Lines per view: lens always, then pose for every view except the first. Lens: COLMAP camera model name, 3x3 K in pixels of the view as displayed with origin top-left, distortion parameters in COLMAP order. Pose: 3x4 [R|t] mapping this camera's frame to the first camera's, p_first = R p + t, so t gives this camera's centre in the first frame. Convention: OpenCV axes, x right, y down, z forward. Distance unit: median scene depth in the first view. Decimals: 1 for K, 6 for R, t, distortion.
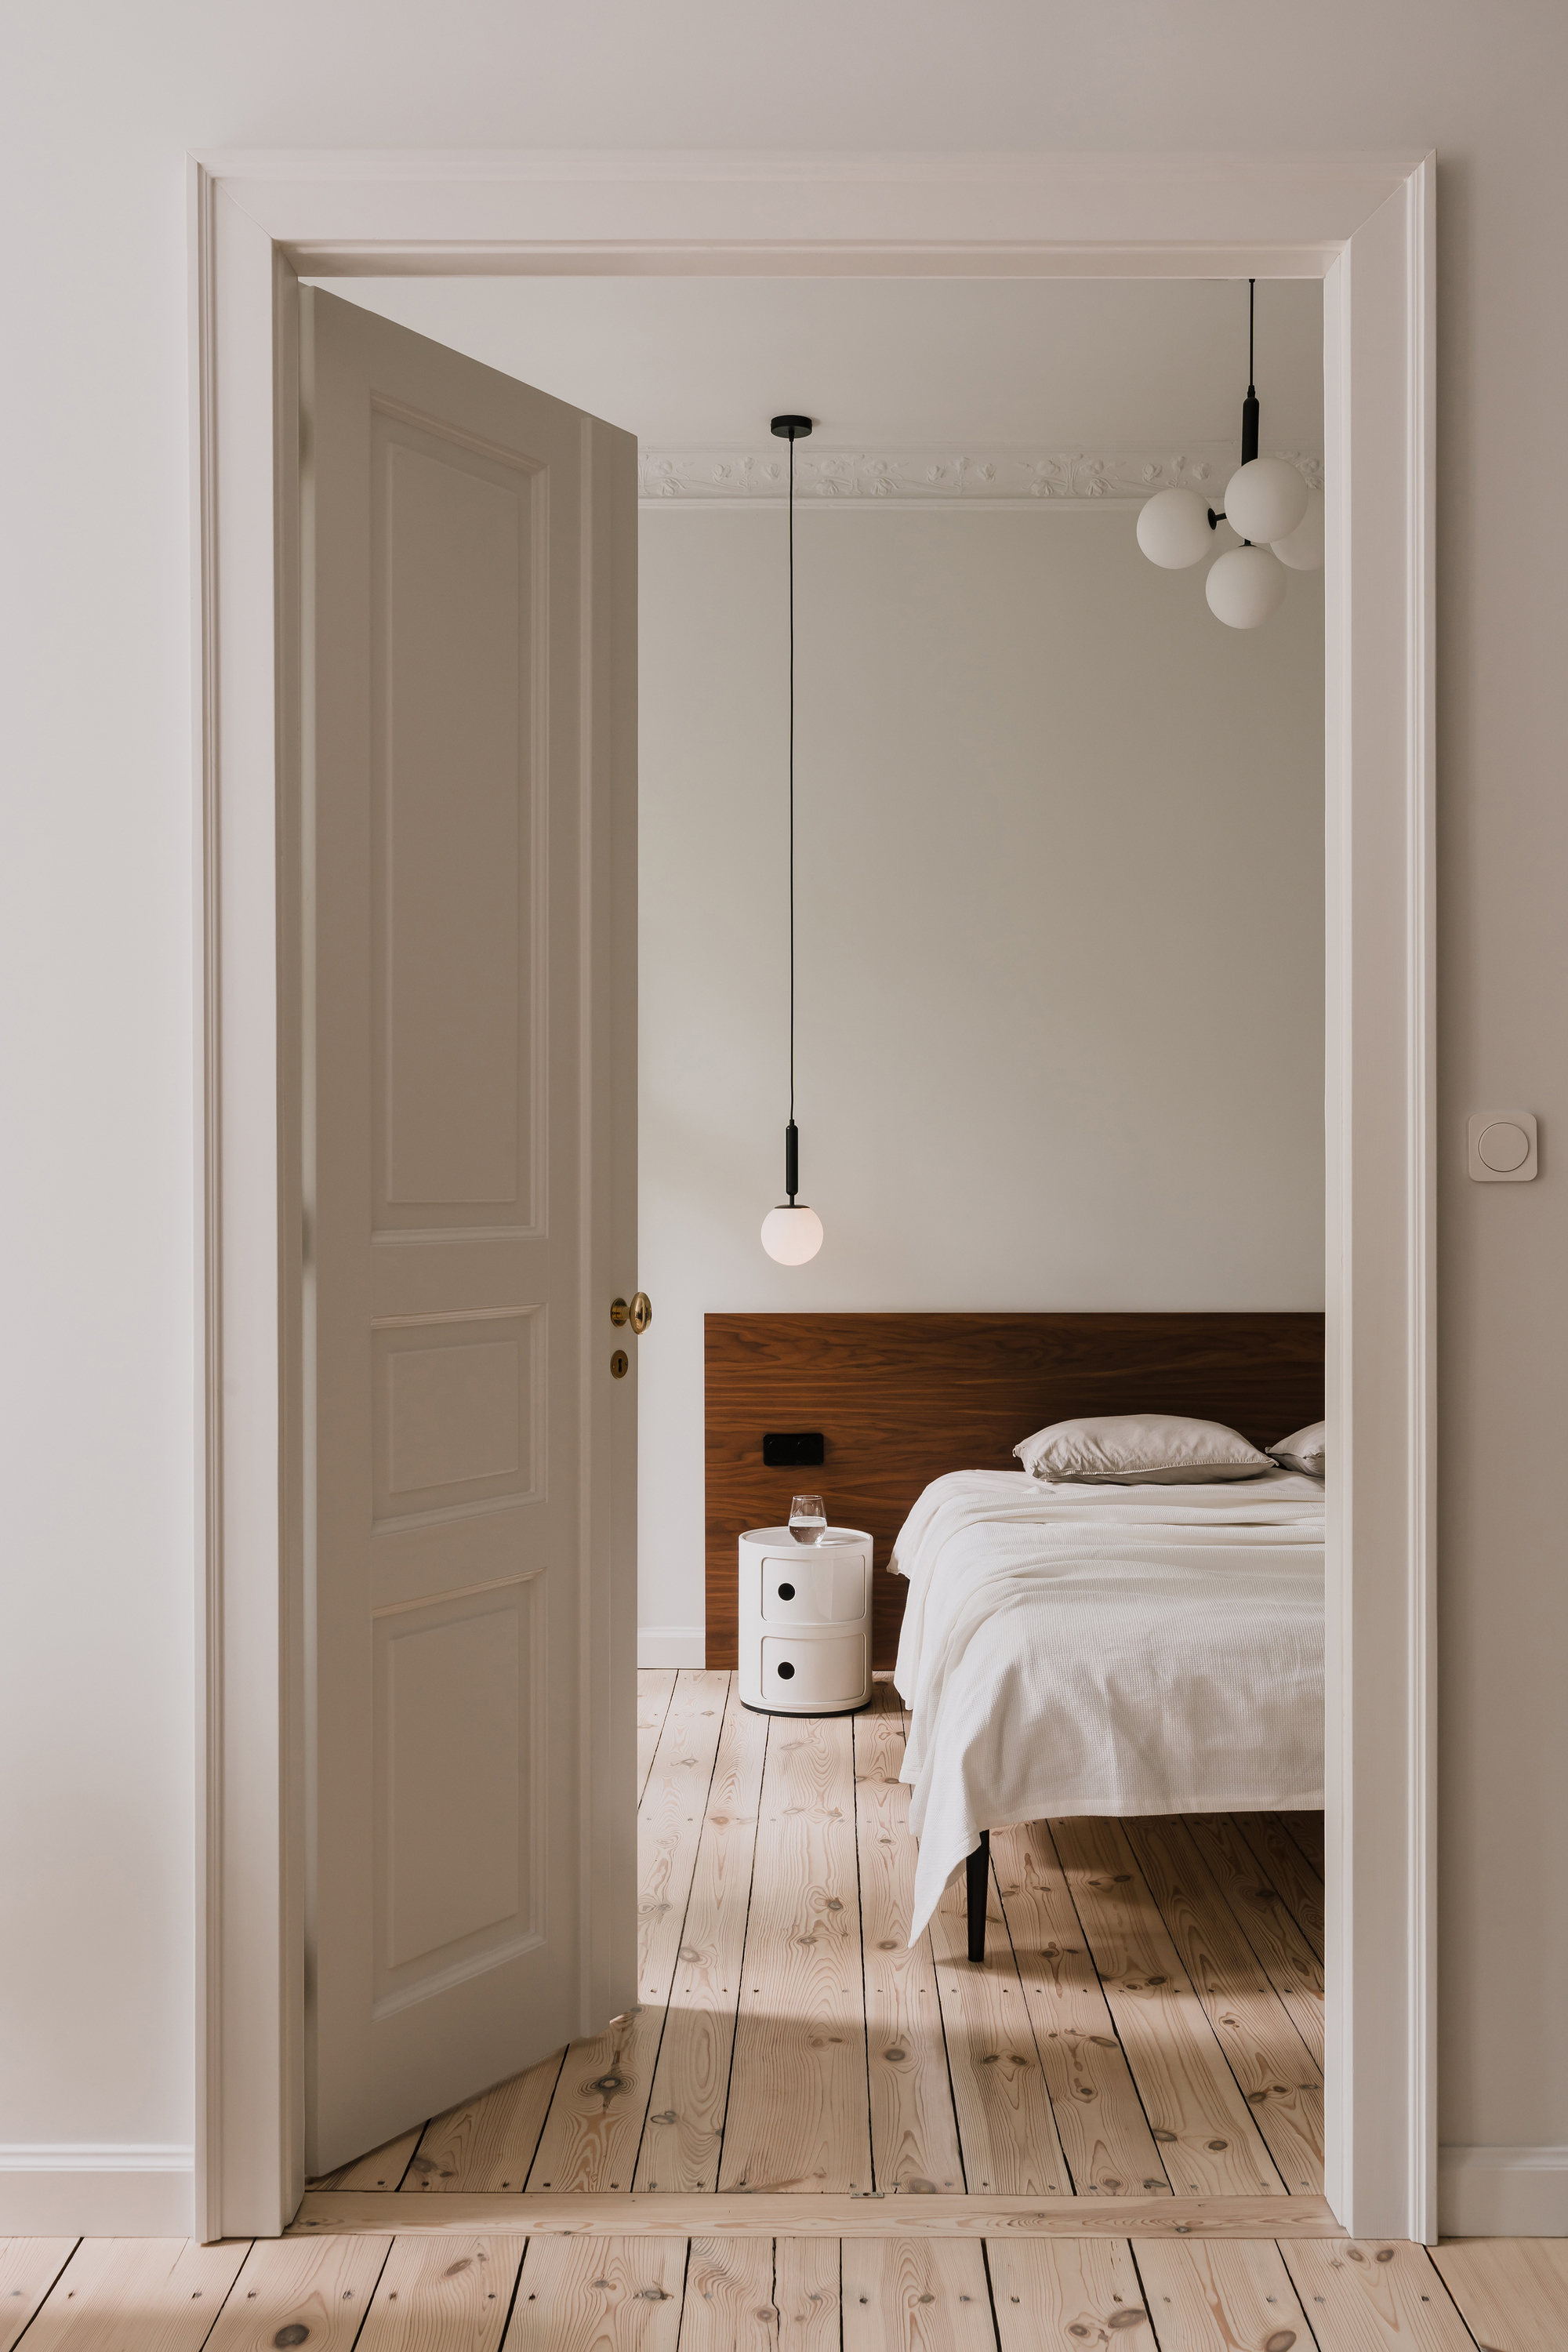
lens RADIAL K [[2315.7, 0, 768.2], [0, 2315.7, 1157.9], [0, 0, 1]] dist [0.002550, -0.005082]
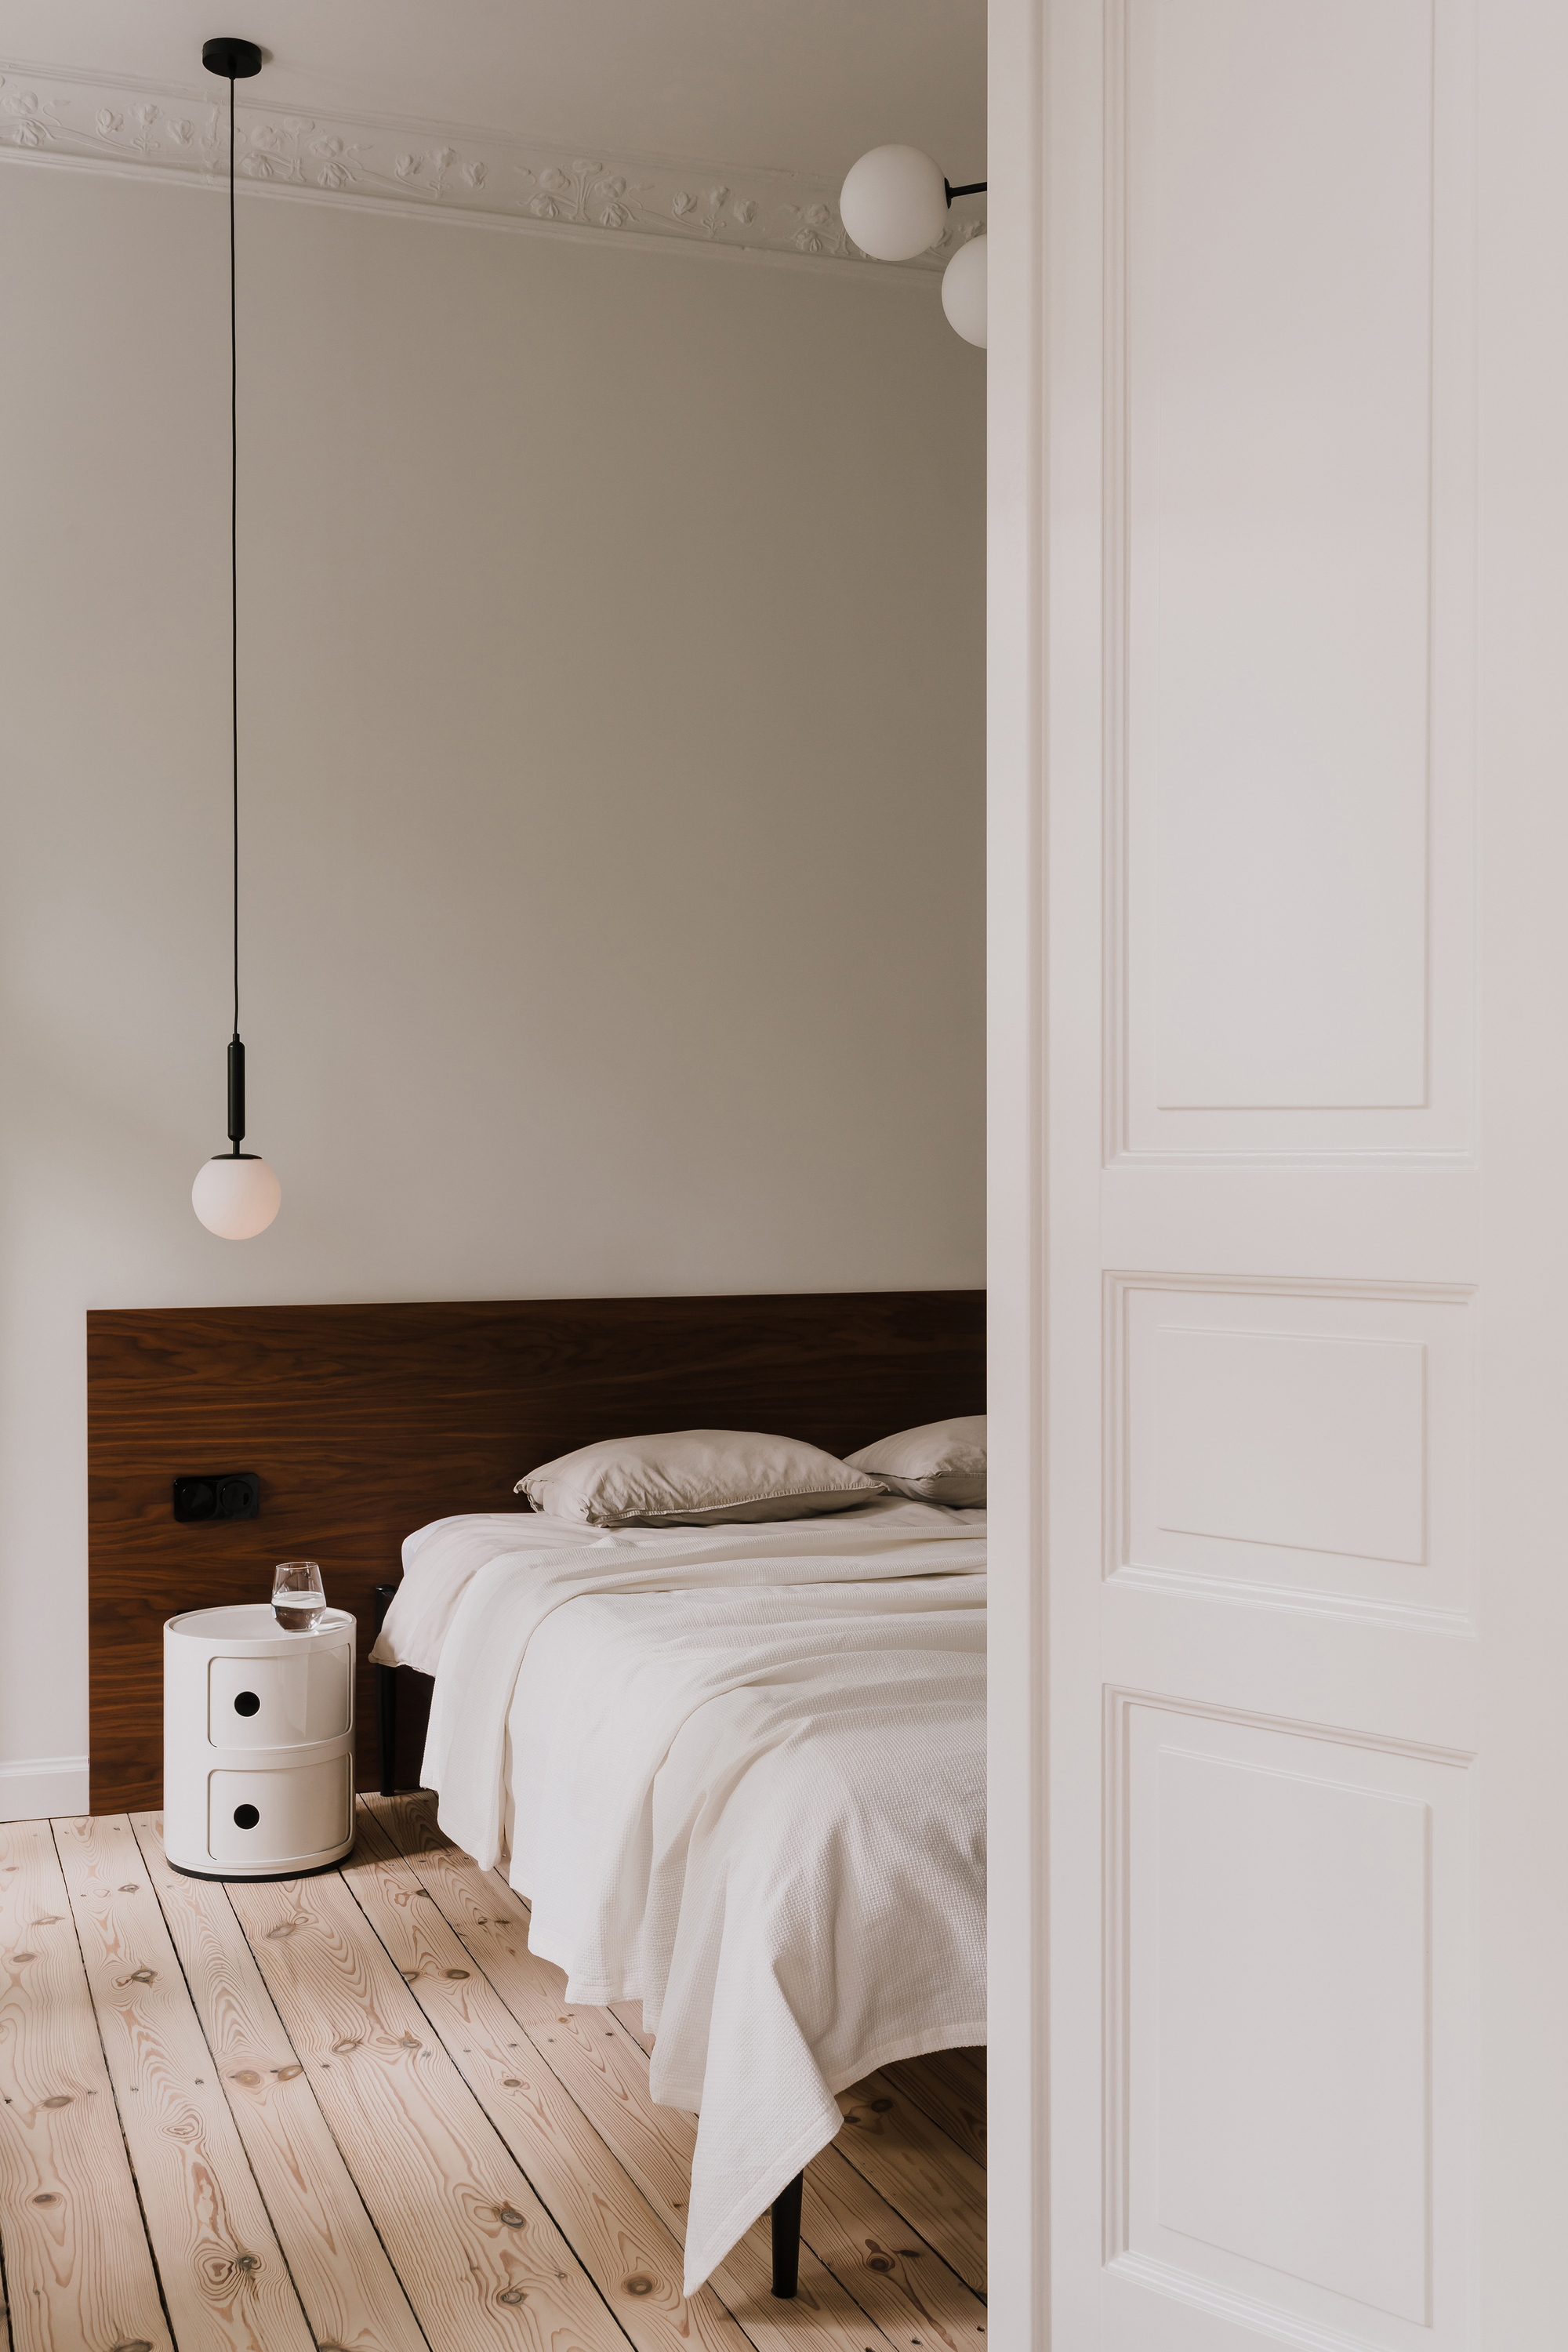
lens RADIAL K [[2500.6, 0, 781.4], [0, 2500.6, 1145.2], [0, 0, 1]] dist [0.004831, -0.009355]
pose [[0.936546, 0.001206, 0.350543, -0.098199], [-0.002316, 0.999994, 0.002746, 0.014501], [-0.350537, -0.003383, 0.936543, 0.216740]]
